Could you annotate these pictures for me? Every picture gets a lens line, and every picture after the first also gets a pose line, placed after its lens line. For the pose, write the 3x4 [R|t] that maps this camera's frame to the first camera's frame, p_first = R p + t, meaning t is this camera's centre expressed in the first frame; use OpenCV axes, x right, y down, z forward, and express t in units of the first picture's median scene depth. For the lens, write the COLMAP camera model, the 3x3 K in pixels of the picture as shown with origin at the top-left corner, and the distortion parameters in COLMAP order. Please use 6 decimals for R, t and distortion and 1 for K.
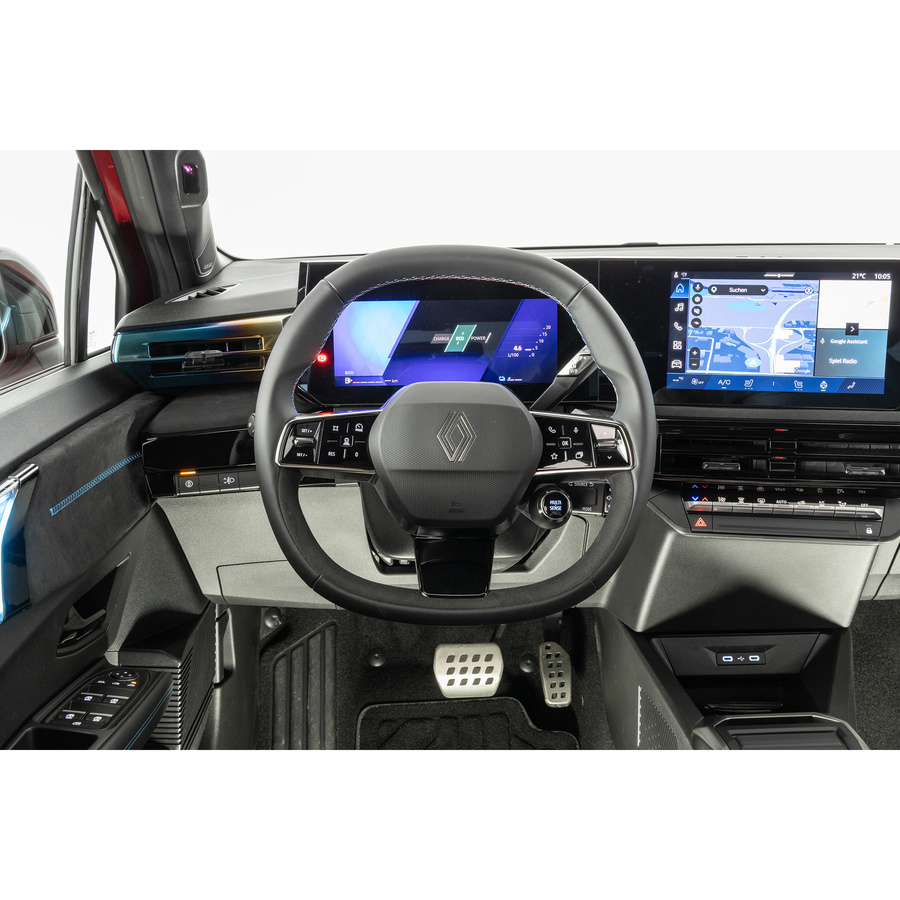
lens RADIAL K [[982.1, 0, 451.6], [0, 982.1, 448.5], [0, 0, 1]] dist [-0.024008, 0.000000]
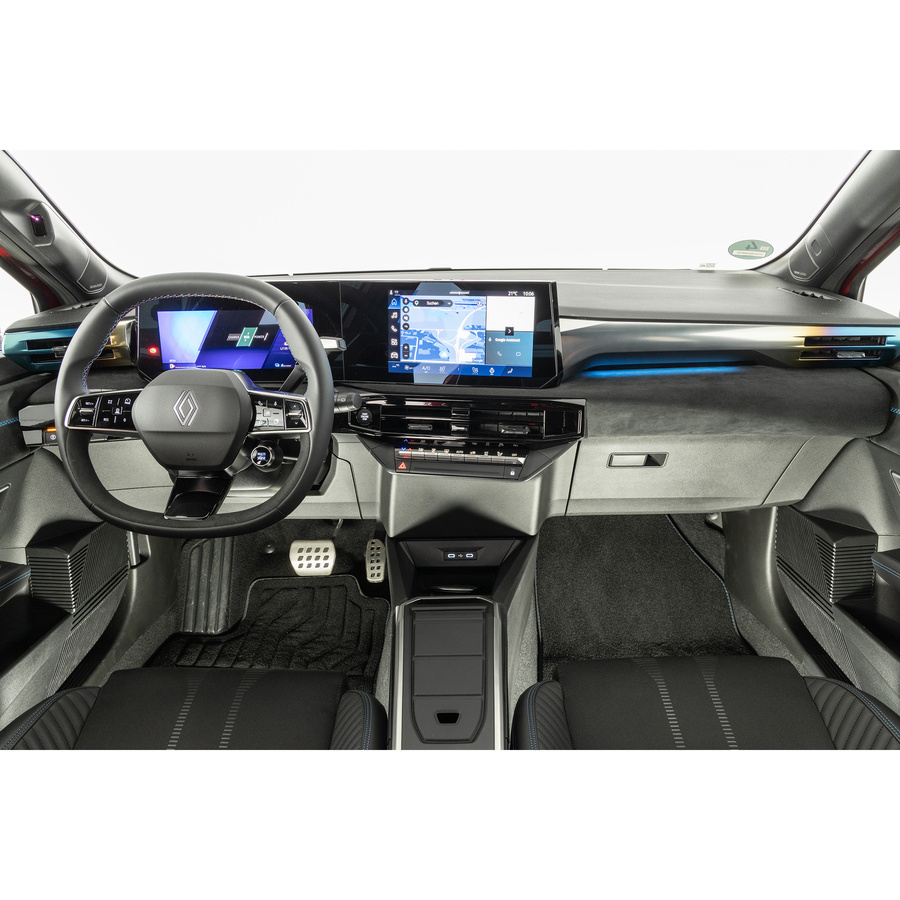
lens RADIAL K [[634.7, 0, 450.6], [0, 634.7, 451.3], [0, 0, 1]] dist [-0.032970, 0.001017]
pose [[0.999868, 0.007296, -0.014510, 0.328572], [-0.006132, 0.996879, 0.078700, -0.019671], [0.015039, -0.078601, 0.996793, 0.066292]]
